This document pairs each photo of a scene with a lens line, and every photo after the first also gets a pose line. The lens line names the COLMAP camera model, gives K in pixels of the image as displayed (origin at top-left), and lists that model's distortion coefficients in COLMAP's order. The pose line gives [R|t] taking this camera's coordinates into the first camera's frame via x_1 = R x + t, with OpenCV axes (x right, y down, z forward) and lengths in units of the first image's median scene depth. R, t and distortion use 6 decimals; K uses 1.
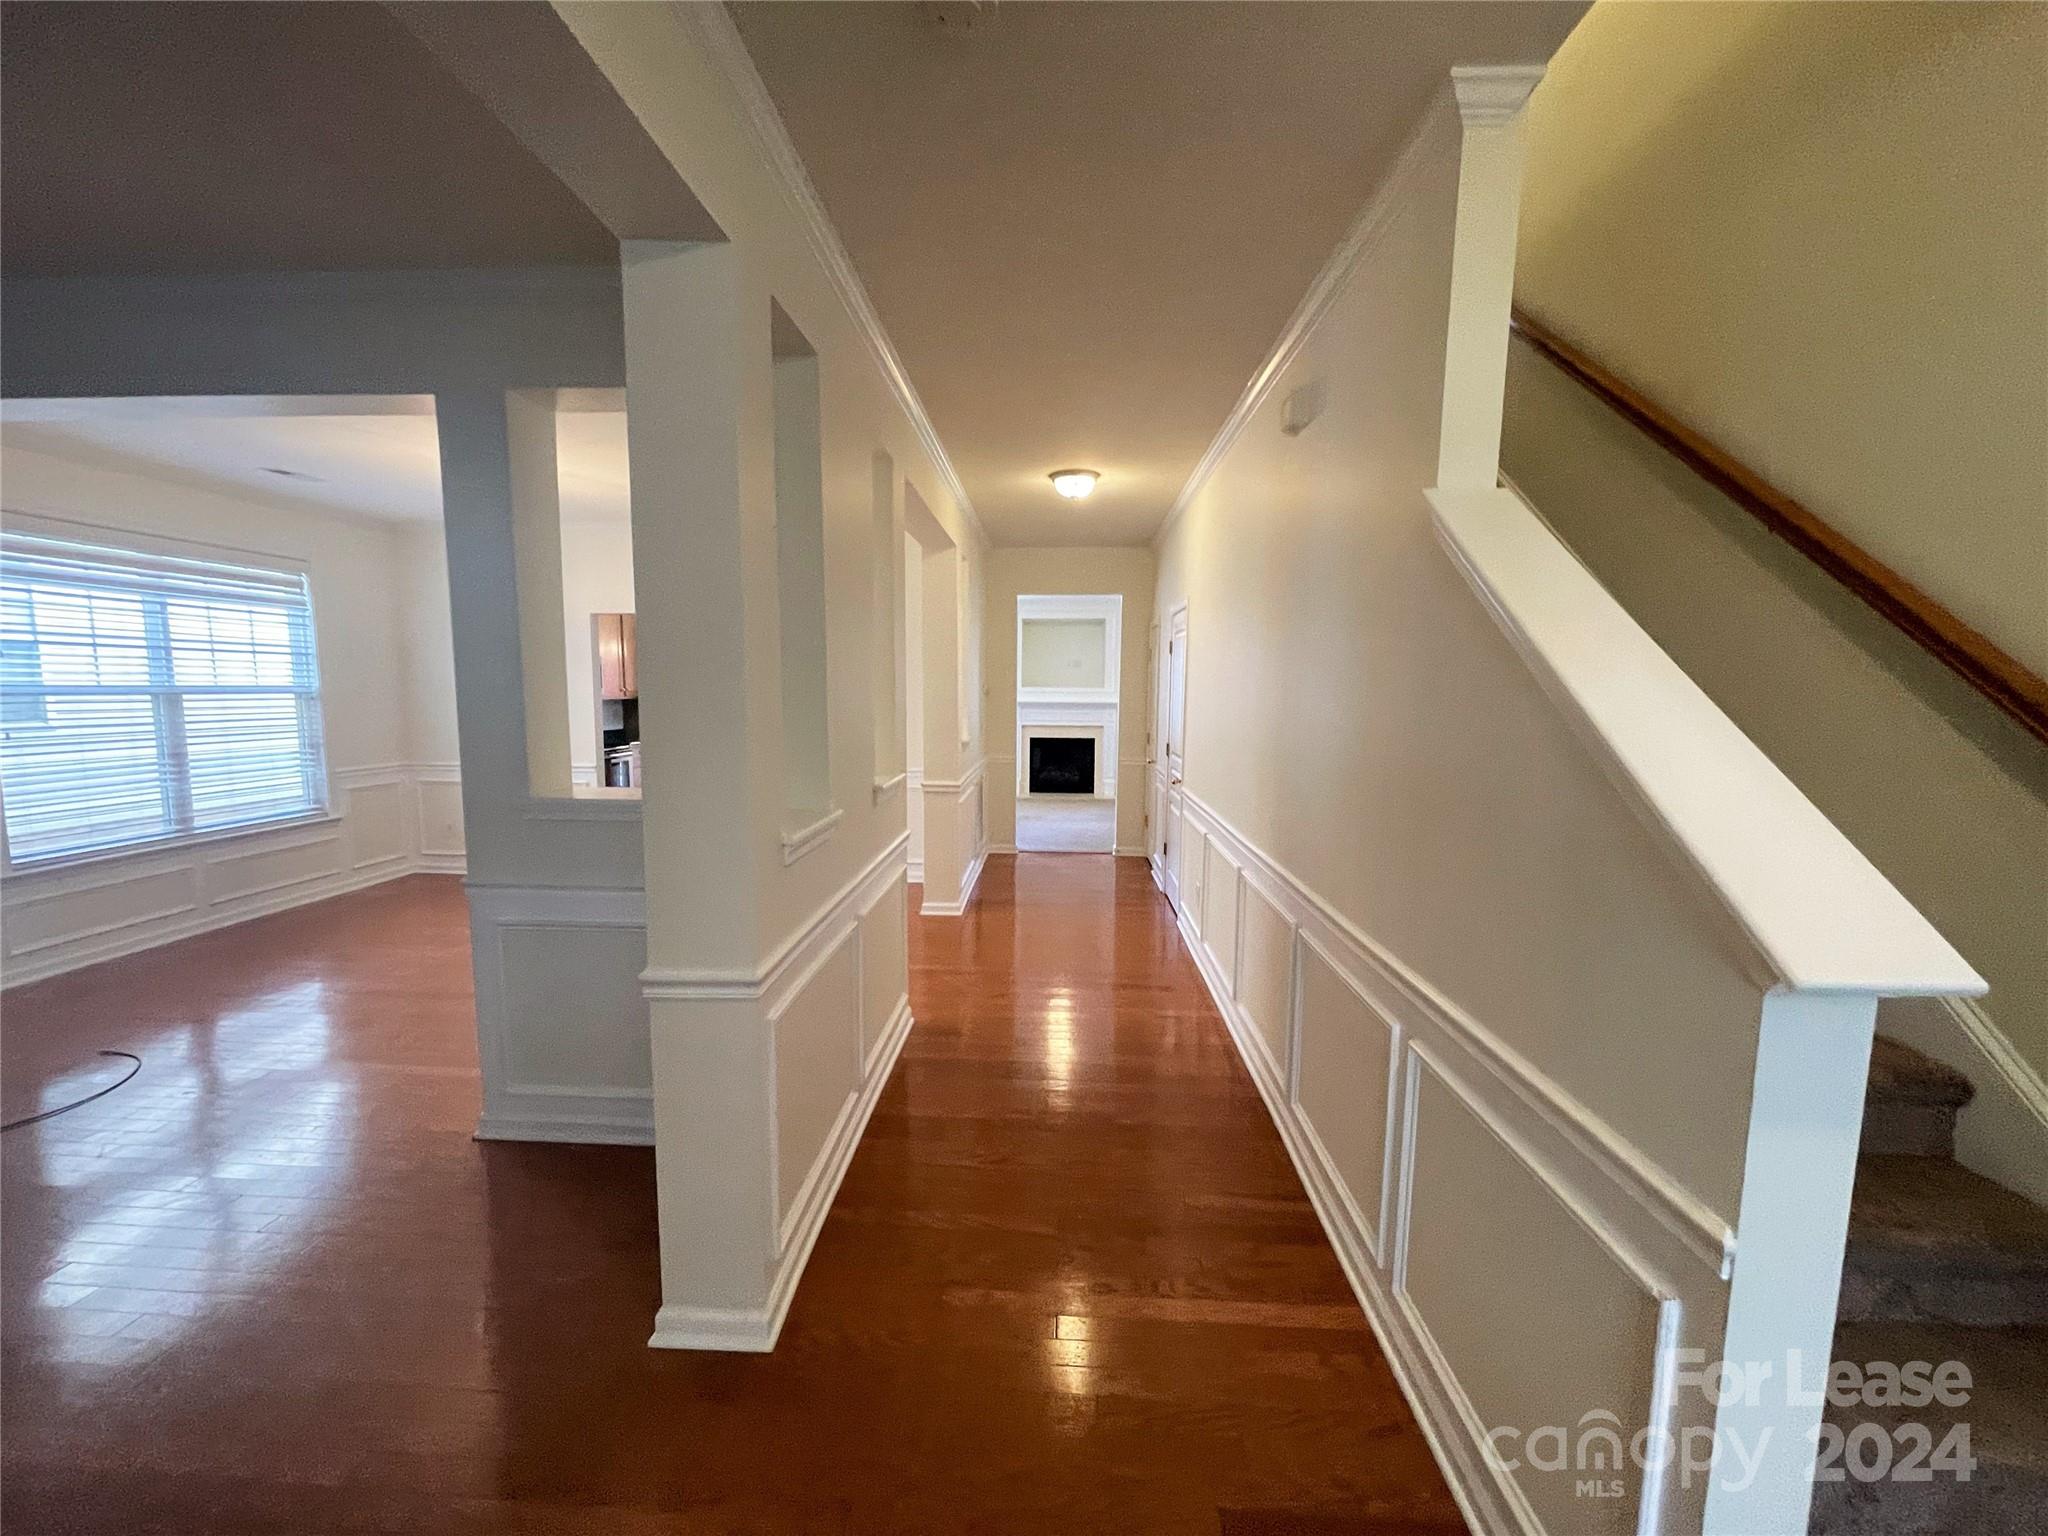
lens RADIAL K [[821.5, 0, 1018.5], [0, 821.5, 774.9], [0, 0, 1]] dist [-0.002712, -0.000044]
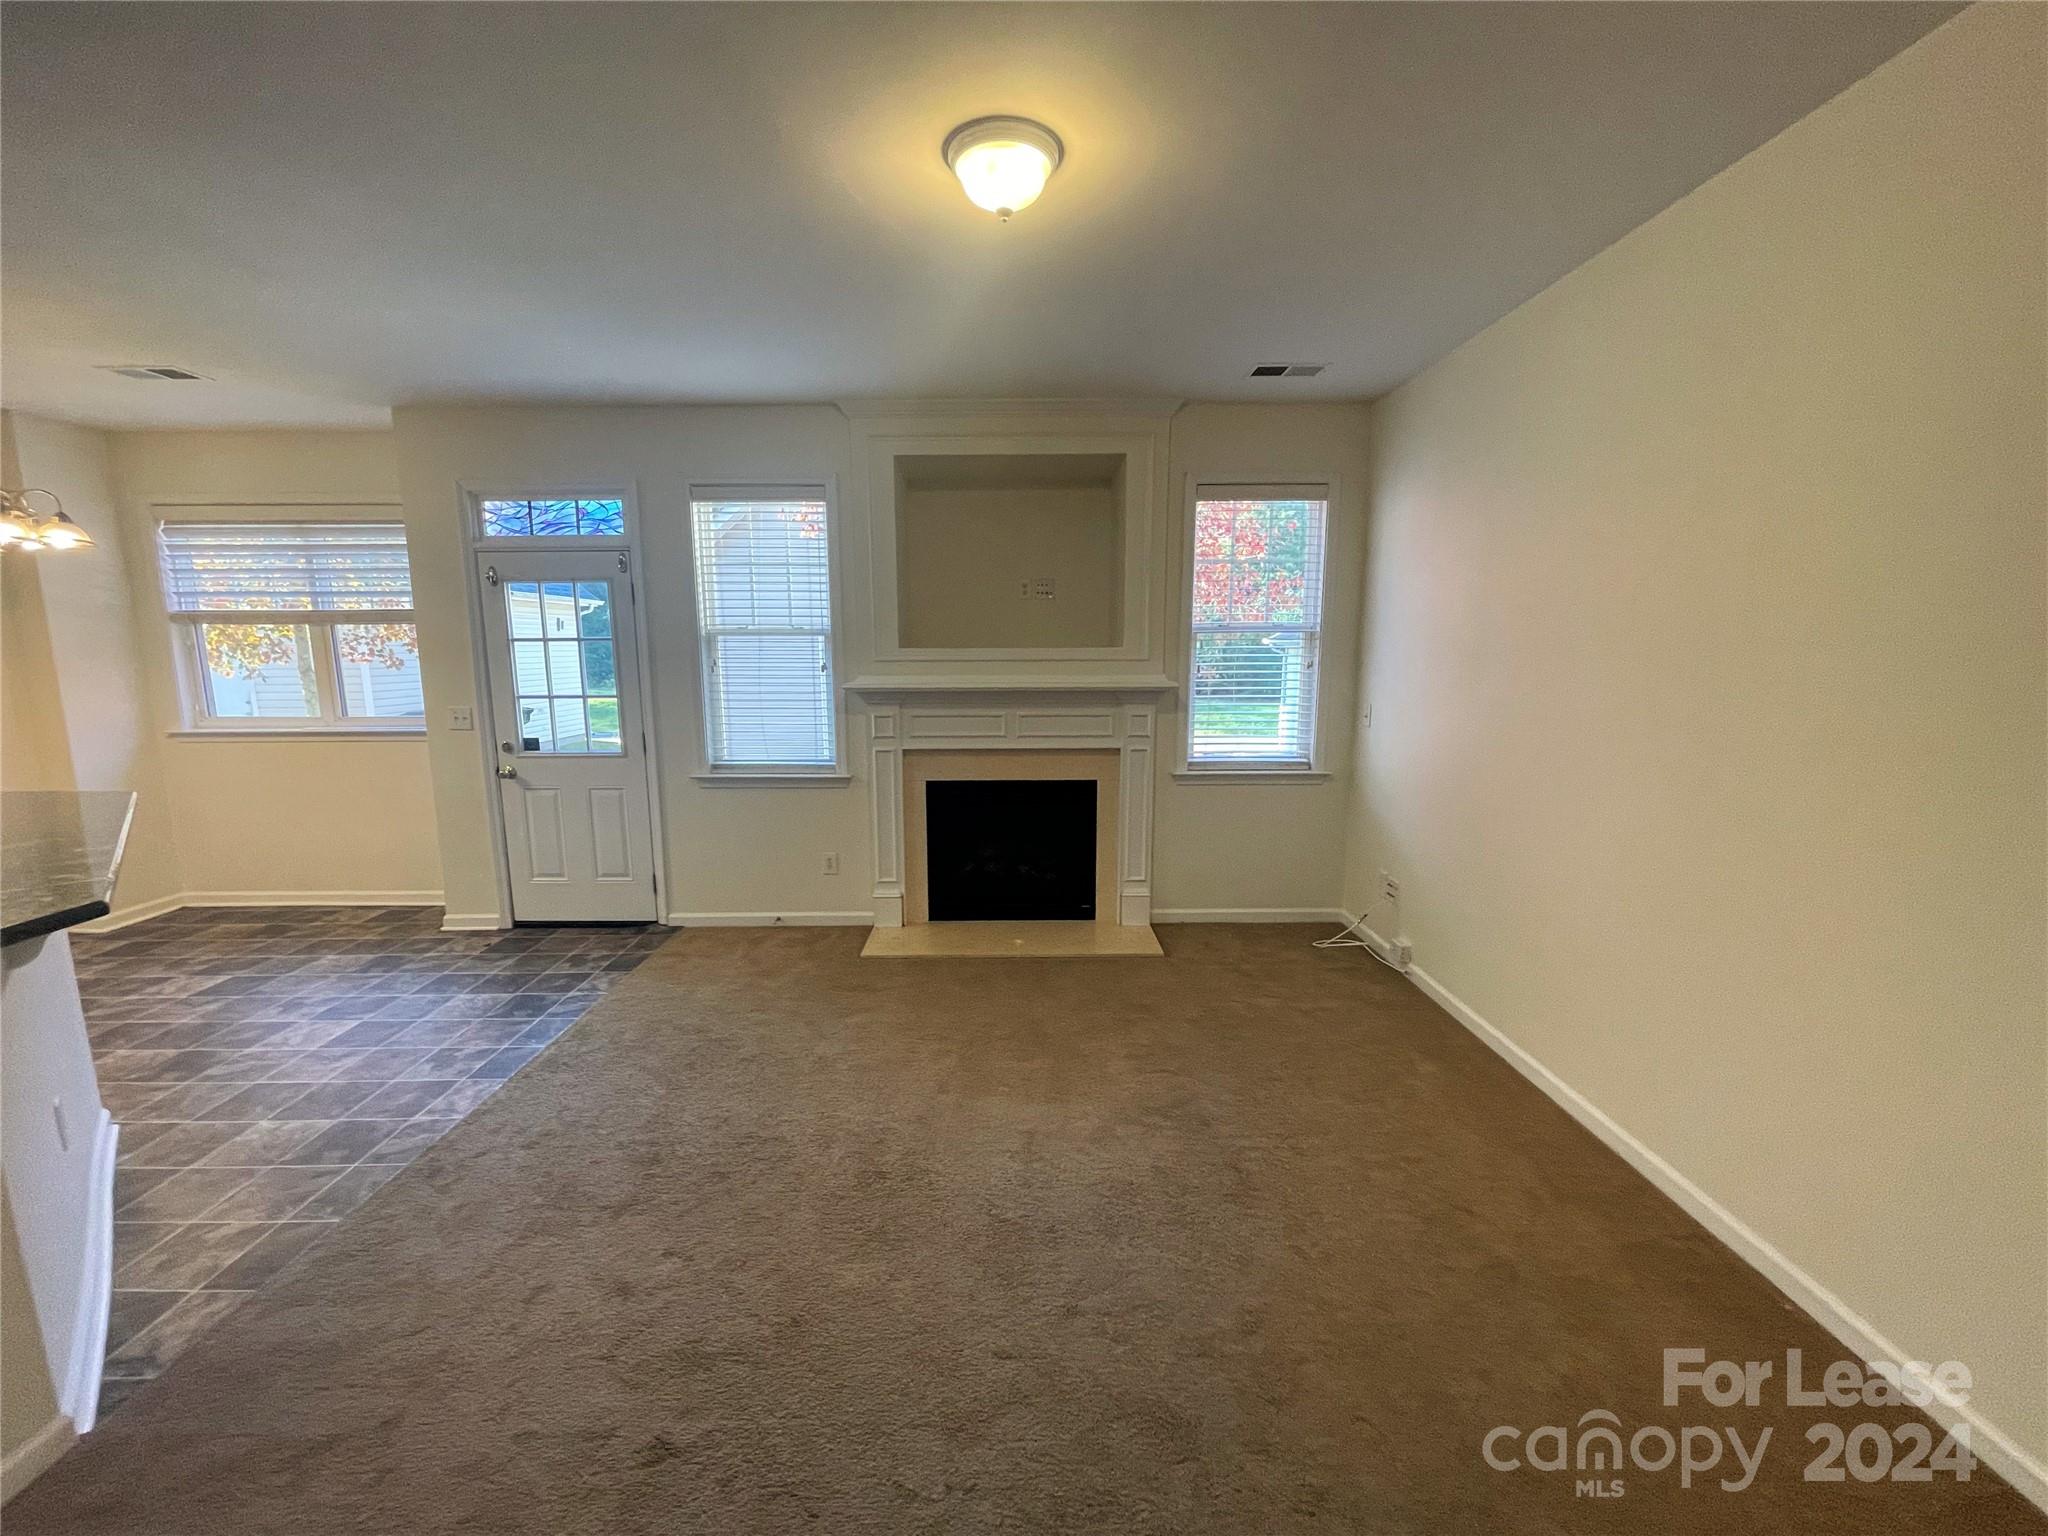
lens RADIAL K [[824.4, 0, 1018.3], [0, 824.4, 772.7], [0, 0, 1]] dist [-0.001661, 0.000757]
pose [[0.998318, -0.017504, 0.055266, 0.078603], [0.014814, 0.998703, 0.048719, -0.149725], [-0.056047, -0.047819, 0.997282, 1.370503]]
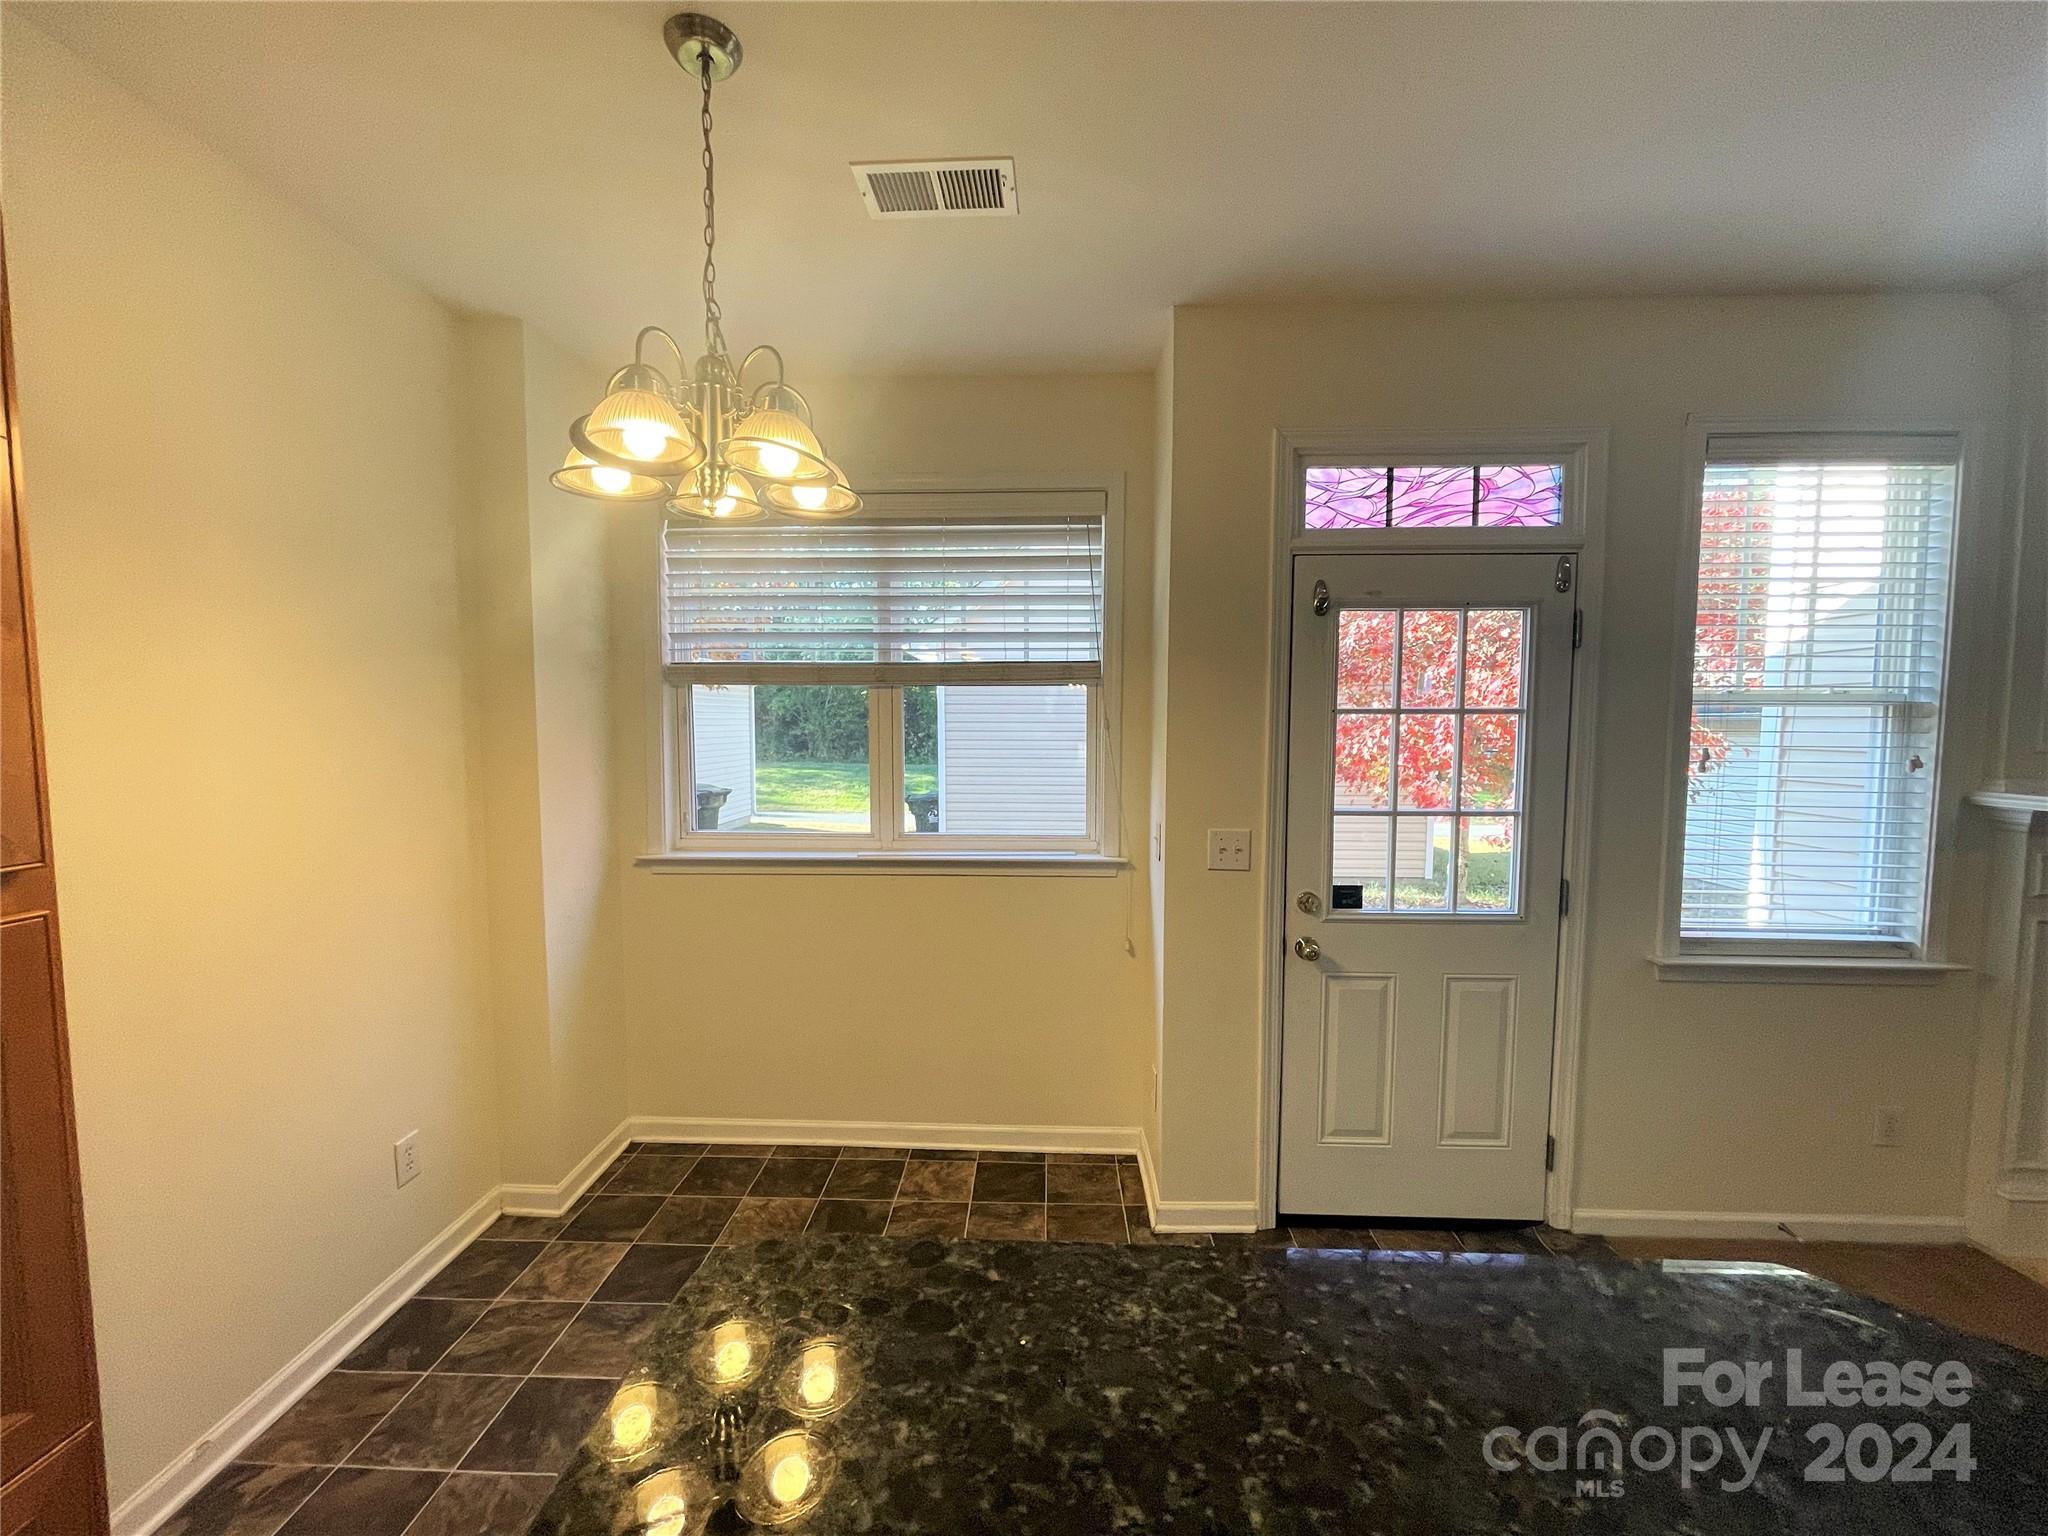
lens RADIAL K [[821.5, 0, 1018.5], [0, 821.5, 774.9], [0, 0, 1]] dist [-0.002712, -0.000044]
pose [[0.999900, -0.004414, 0.013435, -0.568453], [0.004918, 0.999277, -0.037708, -0.198292], [-0.013259, 0.037770, 0.999198, 1.775644]]
